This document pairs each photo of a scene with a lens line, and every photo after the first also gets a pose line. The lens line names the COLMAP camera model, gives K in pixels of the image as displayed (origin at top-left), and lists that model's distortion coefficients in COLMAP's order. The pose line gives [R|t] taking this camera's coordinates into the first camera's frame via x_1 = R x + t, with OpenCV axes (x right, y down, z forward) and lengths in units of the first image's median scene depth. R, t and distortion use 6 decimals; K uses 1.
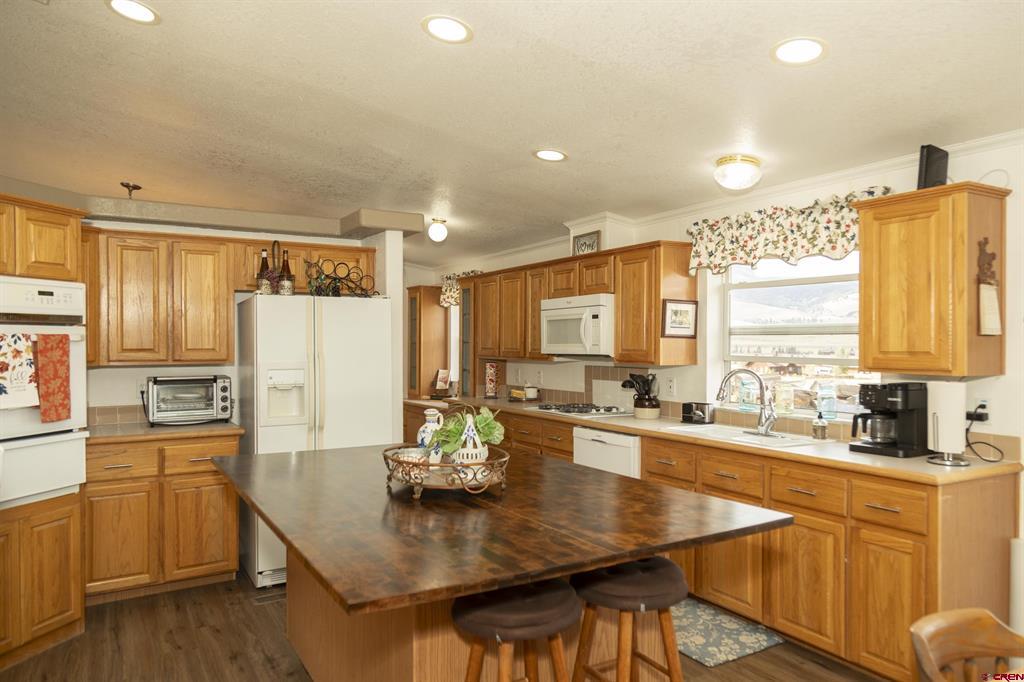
lens RADIAL K [[685.4, 0, 524.7], [0, 685.4, 343.9], [0, 0, 1]] dist [0.002145, 0.003927]
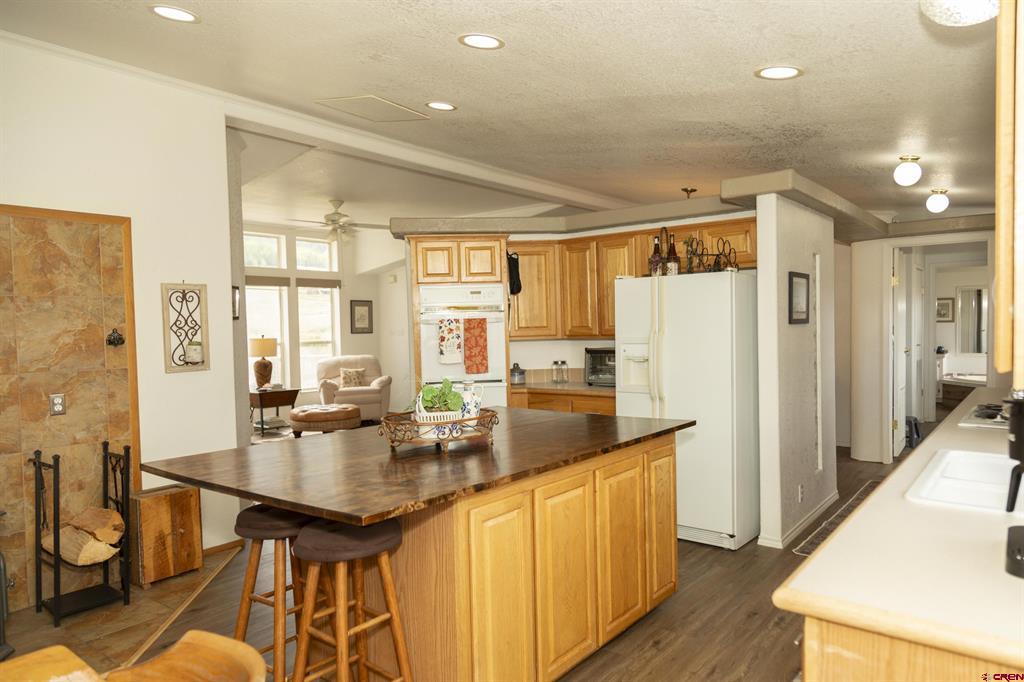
lens RADIAL K [[673.5, 0, 526.0], [0, 673.5, 346.2], [0, 0, 1]] dist [0.006489, 0.003018]
pose [[0.355110, 0.020444, -0.934601, 0.628009], [0.020880, 0.999338, 0.029794, 0.004630], [0.934591, -0.030095, 0.354448, 0.435150]]
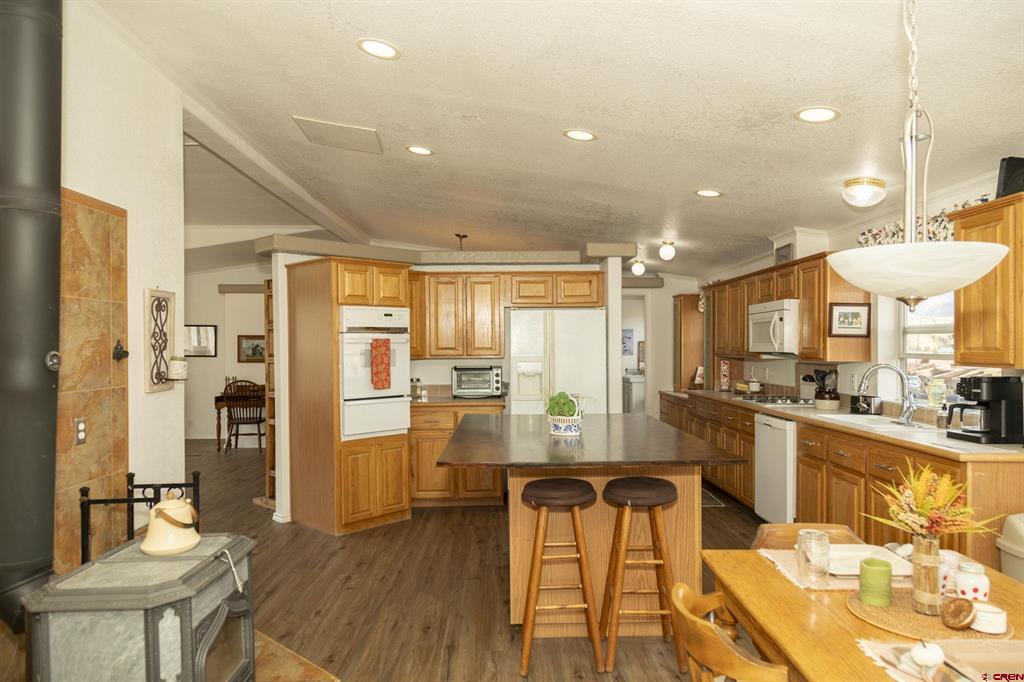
lens RADIAL K [[674.0, 0, 519.4], [0, 674.0, 342.9], [0, 0, 1]] dist [0.005784, 0.001647]
pose [[0.867154, -0.005851, -0.498005, 0.338430], [0.003084, 0.999975, -0.006378, 0.006649], [0.498030, 0.003995, 0.867150, -0.238363]]
